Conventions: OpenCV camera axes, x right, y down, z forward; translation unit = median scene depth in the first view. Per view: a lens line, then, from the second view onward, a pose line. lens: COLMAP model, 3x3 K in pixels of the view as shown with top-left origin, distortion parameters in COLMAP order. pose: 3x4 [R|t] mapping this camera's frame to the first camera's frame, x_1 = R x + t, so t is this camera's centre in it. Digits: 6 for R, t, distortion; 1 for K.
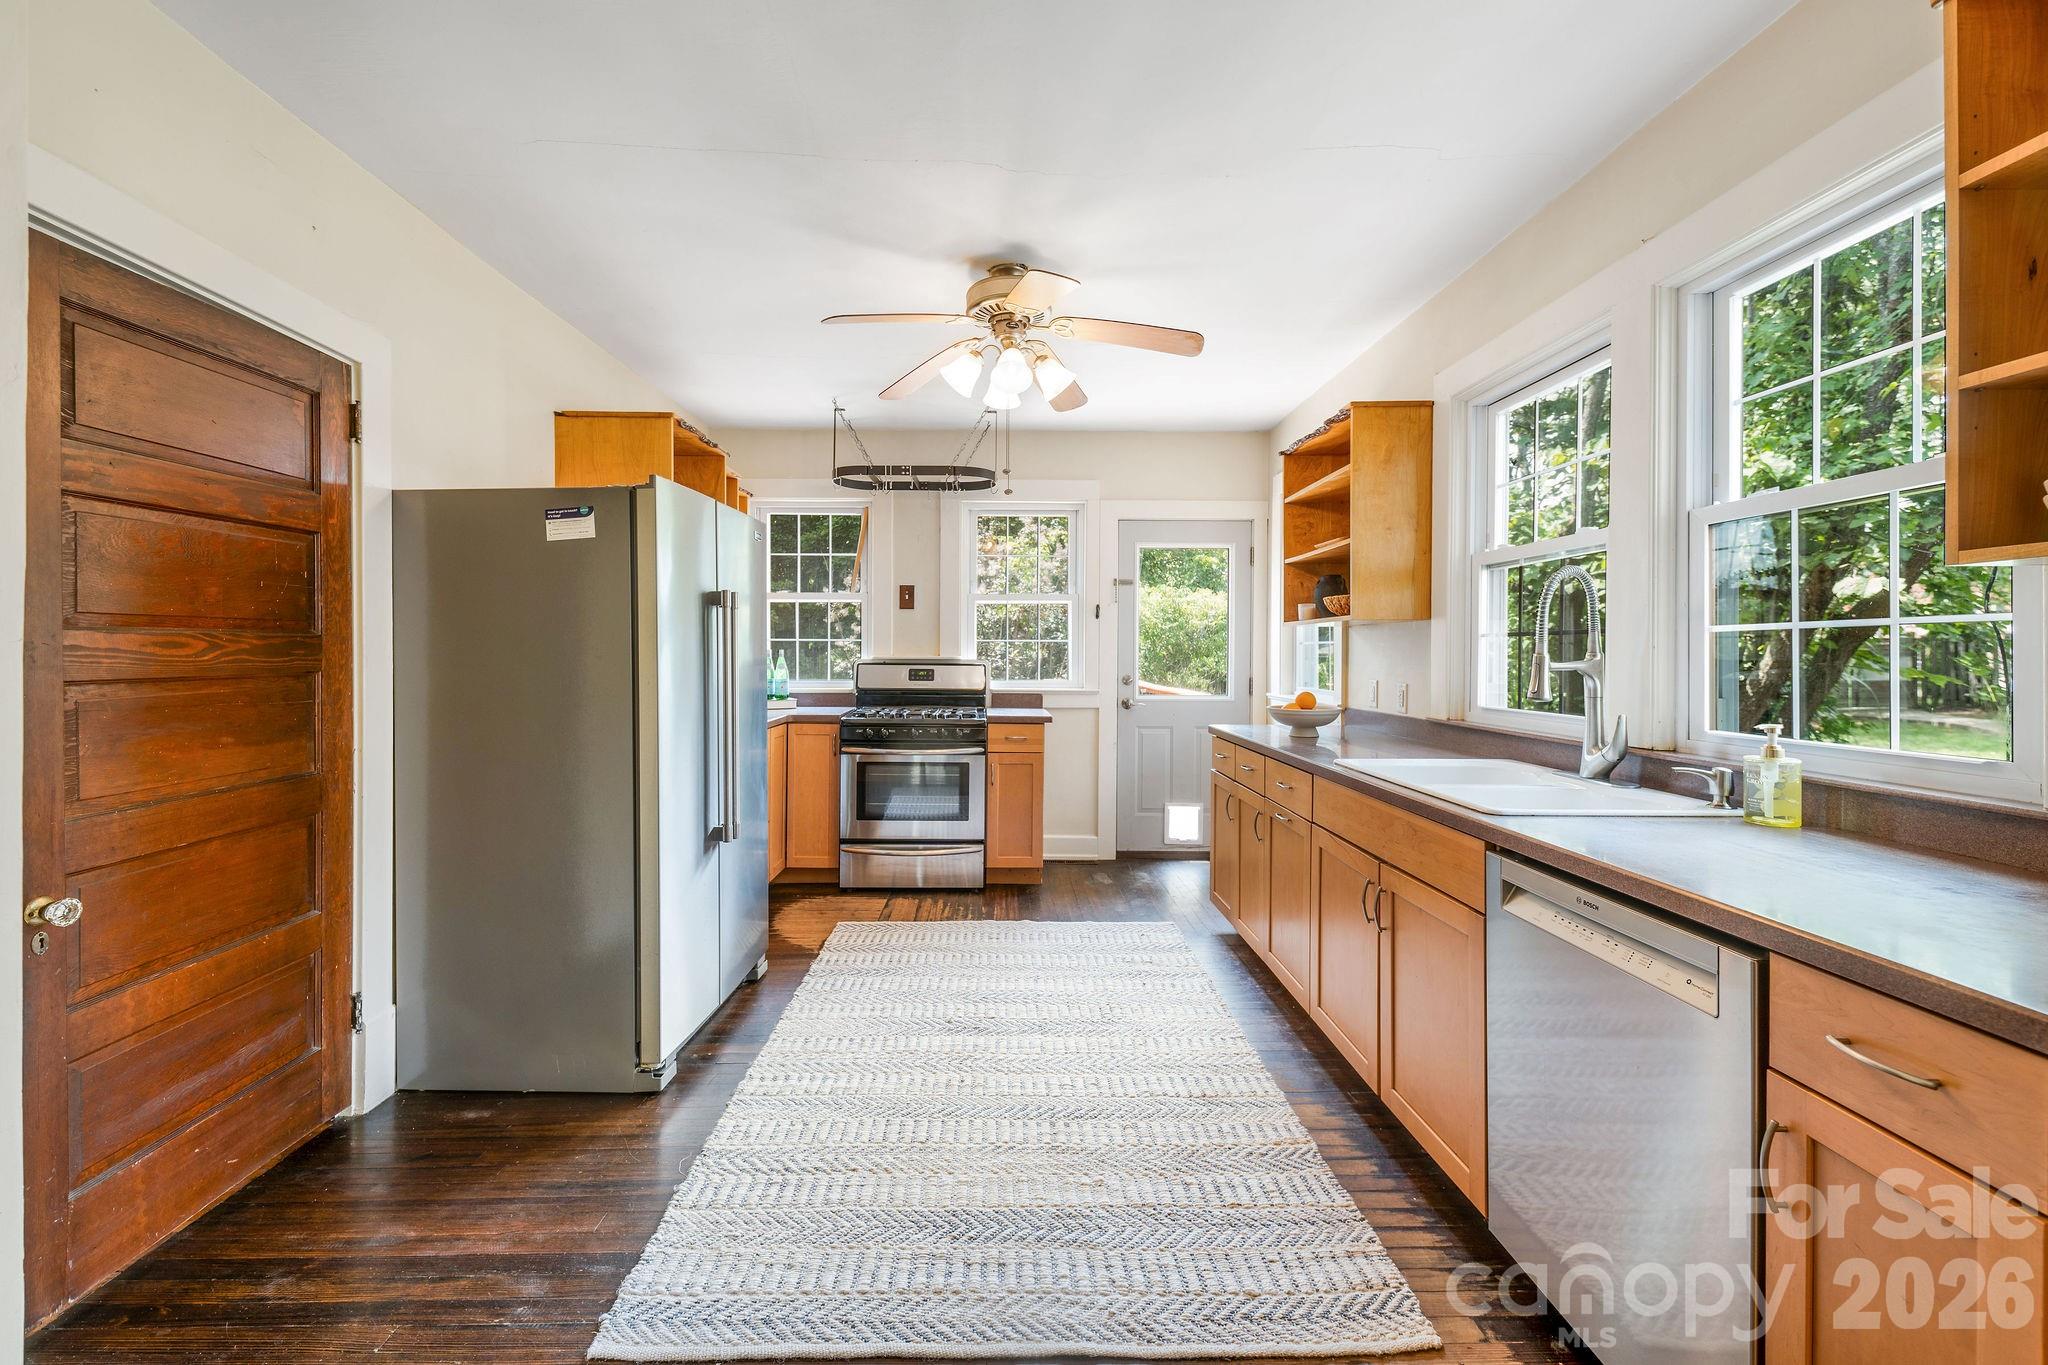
lens RADIAL K [[844.3, 0, 1014.5], [0, 844.3, 665.0], [0, 0, 1]] dist [0.013894, -0.002020]
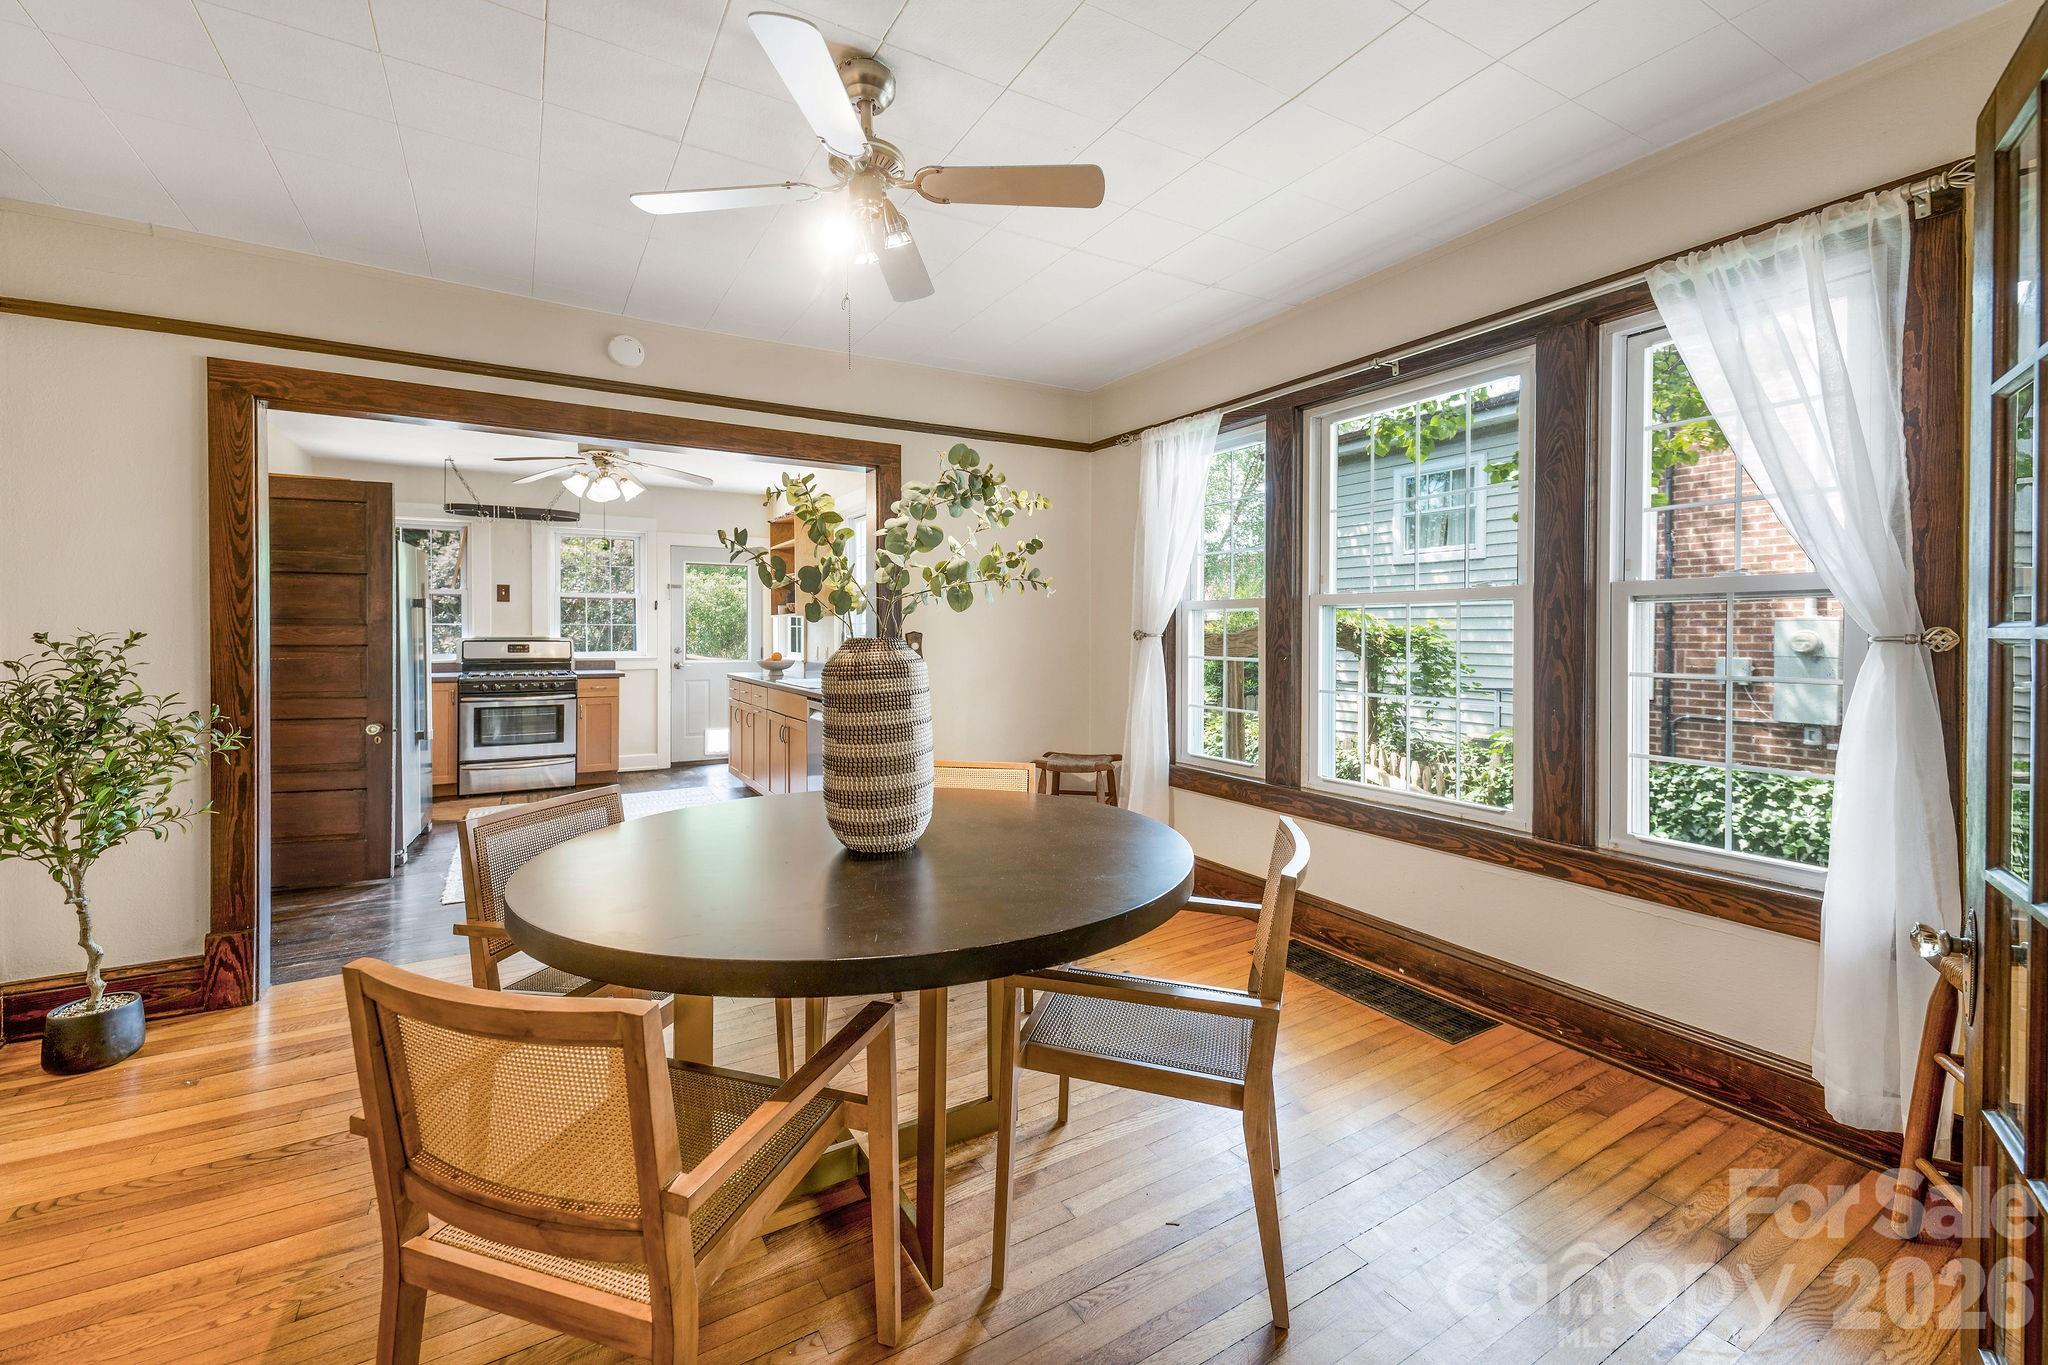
lens RADIAL K [[844.3, 0, 1071.0], [0, 844.3, 638.9], [0, 0, 1]] dist [0.013894, -0.002020]
pose [[0.848622, -0.008298, 0.528935, -0.081684], [0.011260, 0.999934, -0.002379, 0.010156], [-0.528880, 0.007975, 0.848659, -0.755105]]
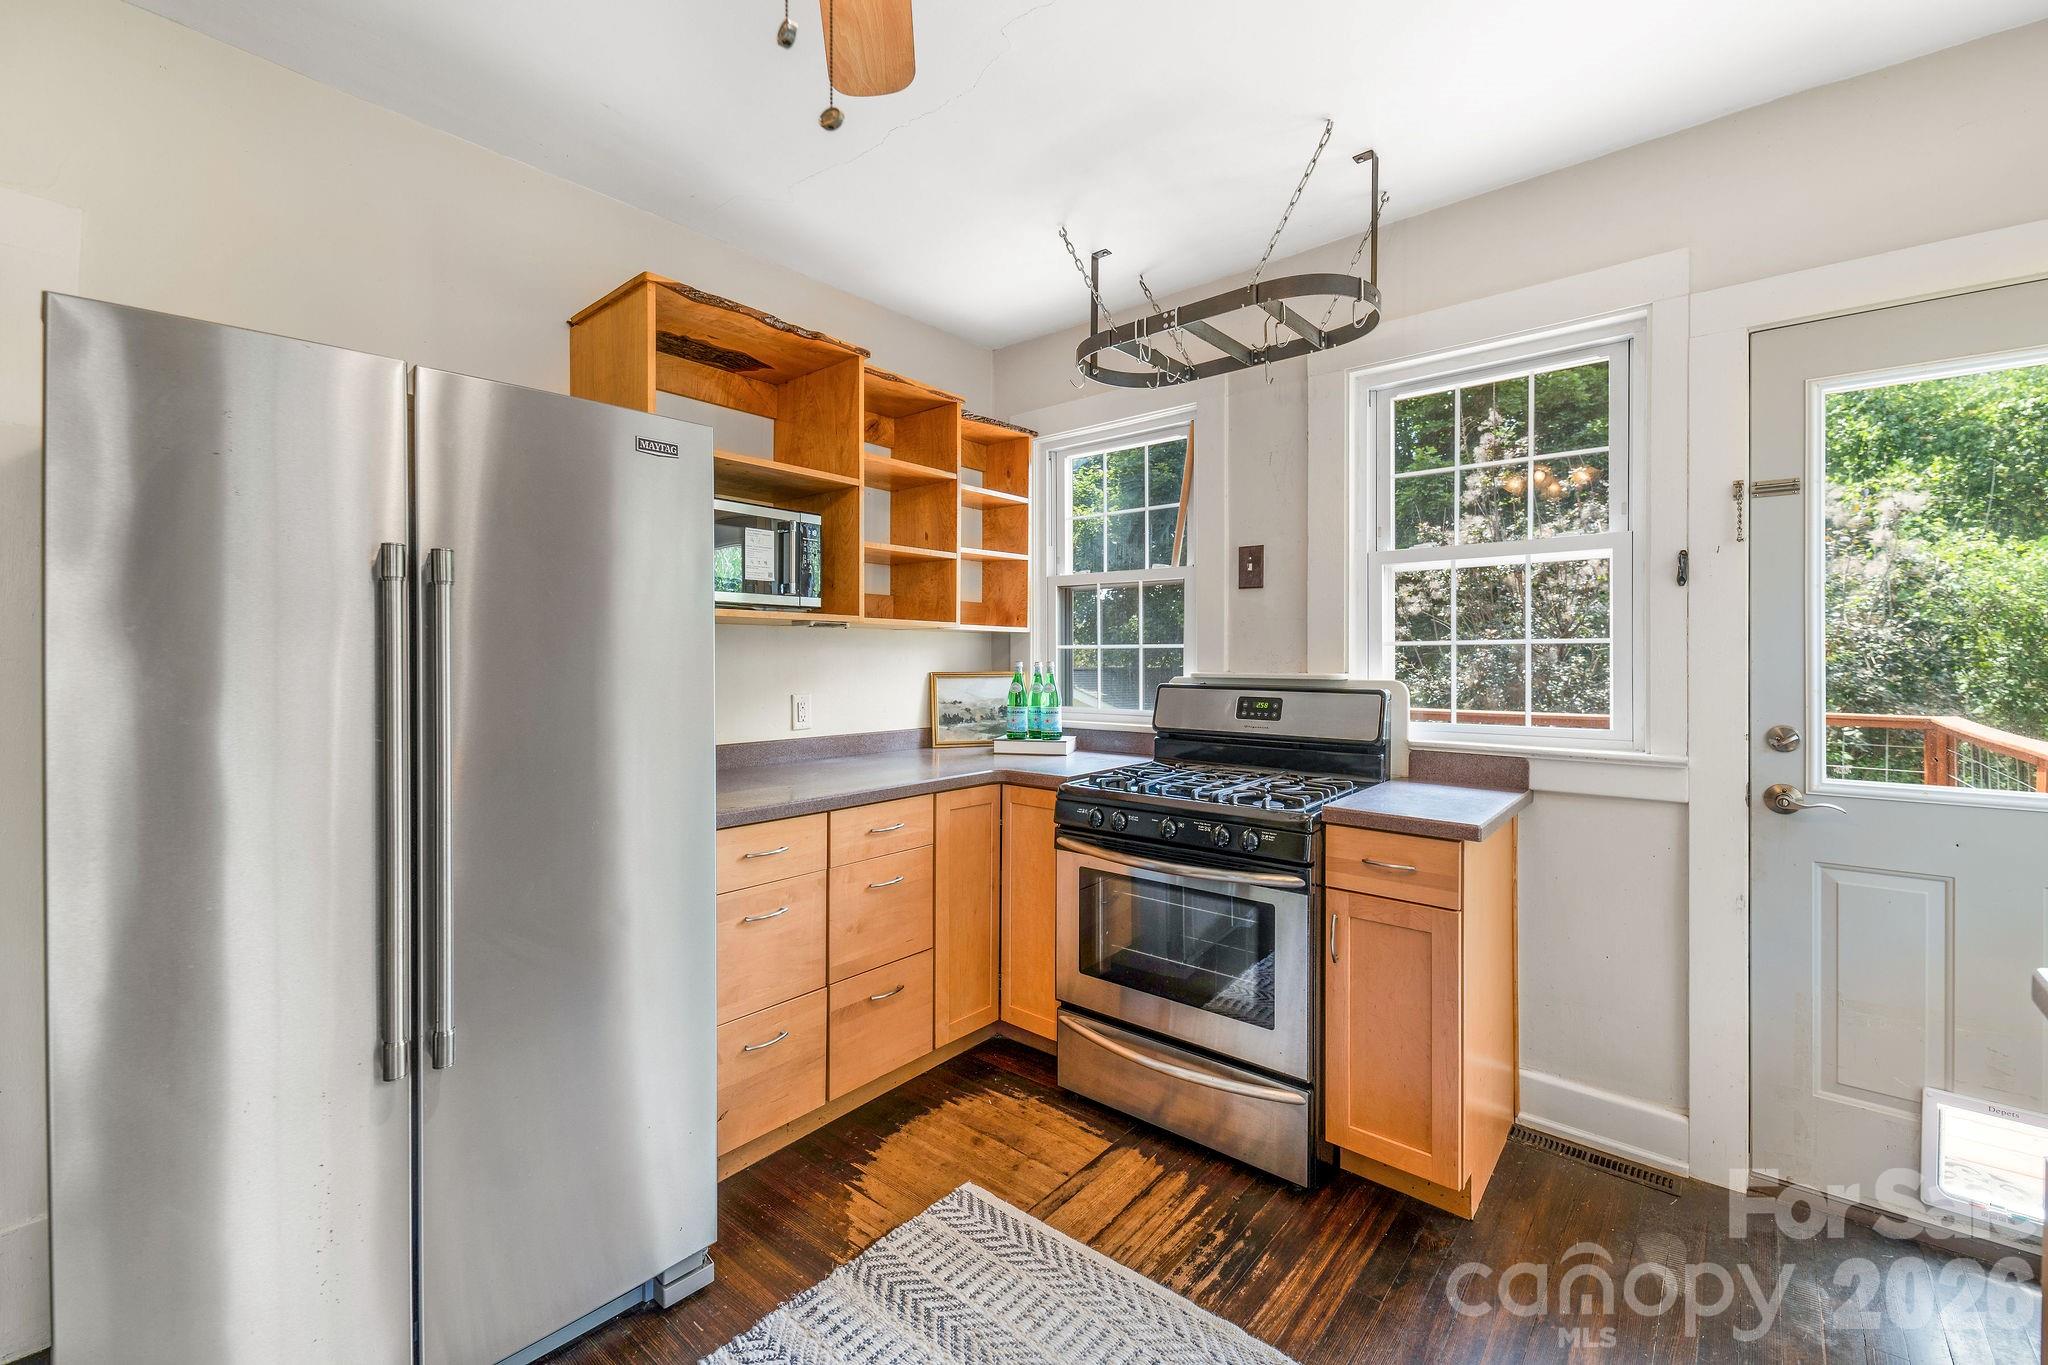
lens RADIAL K [[844.3, 0, 1032.6], [0, 844.3, 662.9], [0, 0, 1]] dist [0.013894, -0.002020]
pose [[0.756232, 0.001509, -0.654302, 0.143173], [-0.004957, 0.999982, -0.003424, -0.015653], [0.654285, 0.005833, 0.756226, 0.529146]]
